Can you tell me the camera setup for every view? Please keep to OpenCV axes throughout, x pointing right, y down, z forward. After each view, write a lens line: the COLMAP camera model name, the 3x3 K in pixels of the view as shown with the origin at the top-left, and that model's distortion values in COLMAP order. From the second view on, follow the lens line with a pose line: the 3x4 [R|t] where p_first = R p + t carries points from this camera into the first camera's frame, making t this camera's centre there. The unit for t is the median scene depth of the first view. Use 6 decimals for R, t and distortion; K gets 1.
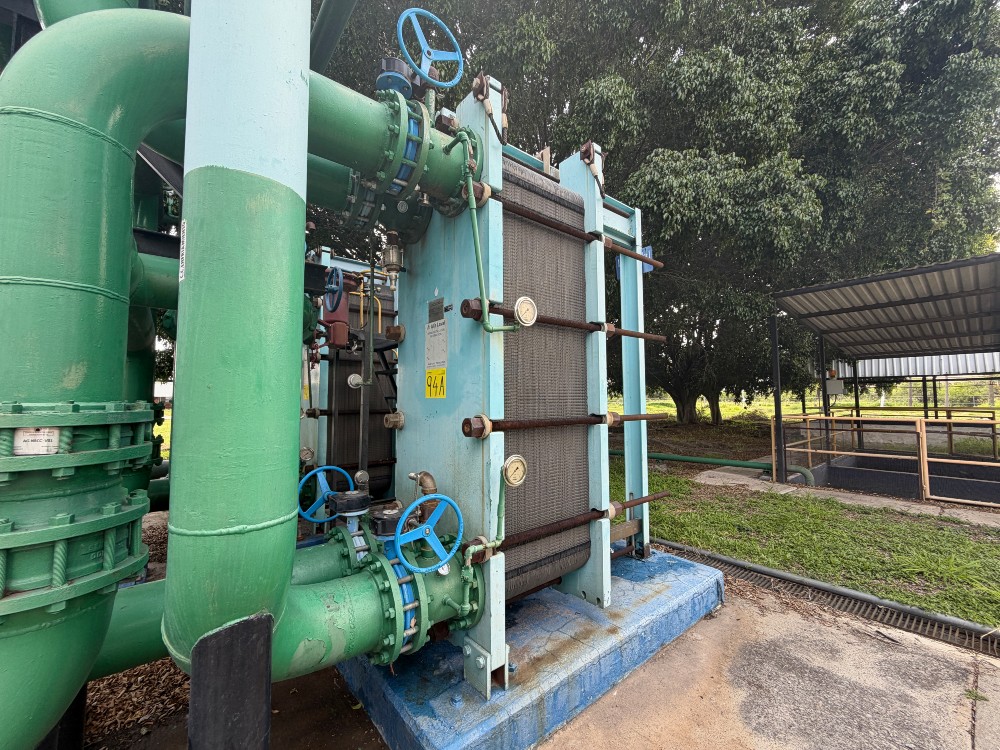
lens RADIAL K [[409.0, 0, 500.0], [0, 409.0, 375.0], [0, 0, 1]] dist [-0.001810, -0.000328]
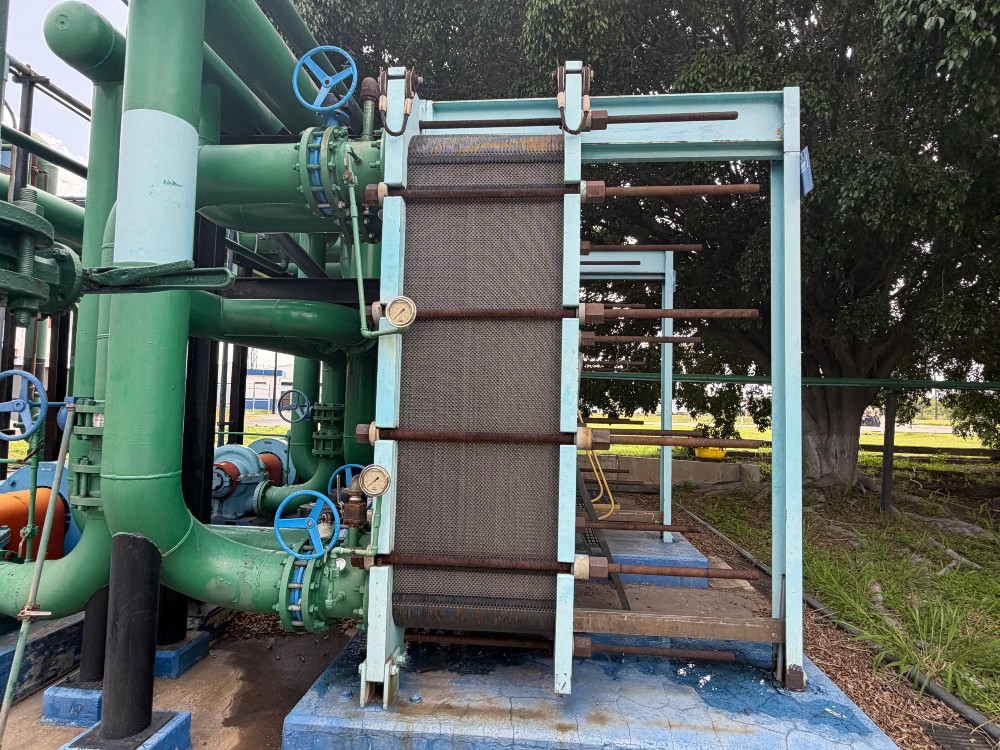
lens RADIAL K [[564.6, 0, 500.0], [0, 564.6, 375.0], [0, 0, 1]] dist [-0.000534, 0.000096]
pose [[0.702453, -0.016381, -0.711542, 0.942554], [0.017236, 0.999833, -0.006002, -0.001106], [0.711522, -0.008048, 0.702618, 0.217498]]
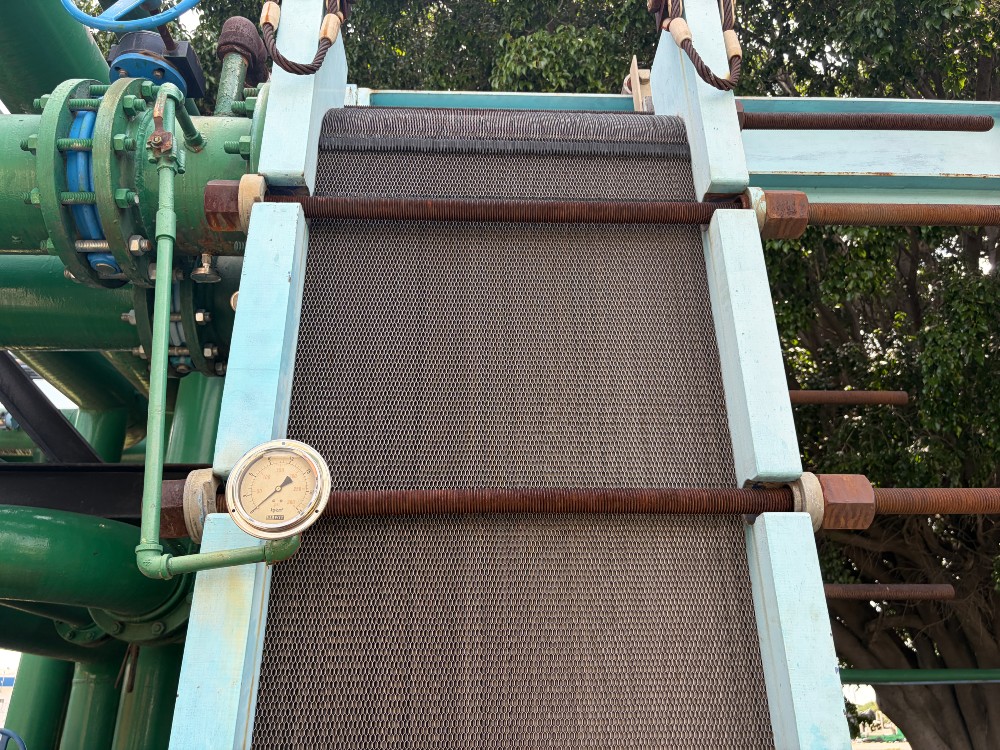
lens RADIAL K [[769.6, 0, 500.0], [0, 769.6, 375.0], [0, 0, 1]] dist [0.006431, -0.007195]
pose [[0.789368, -0.253824, -0.558992, 0.425157], [0.042932, 0.931122, -0.362172, -0.023423], [0.612418, 0.261888, 0.745895, 0.560807]]
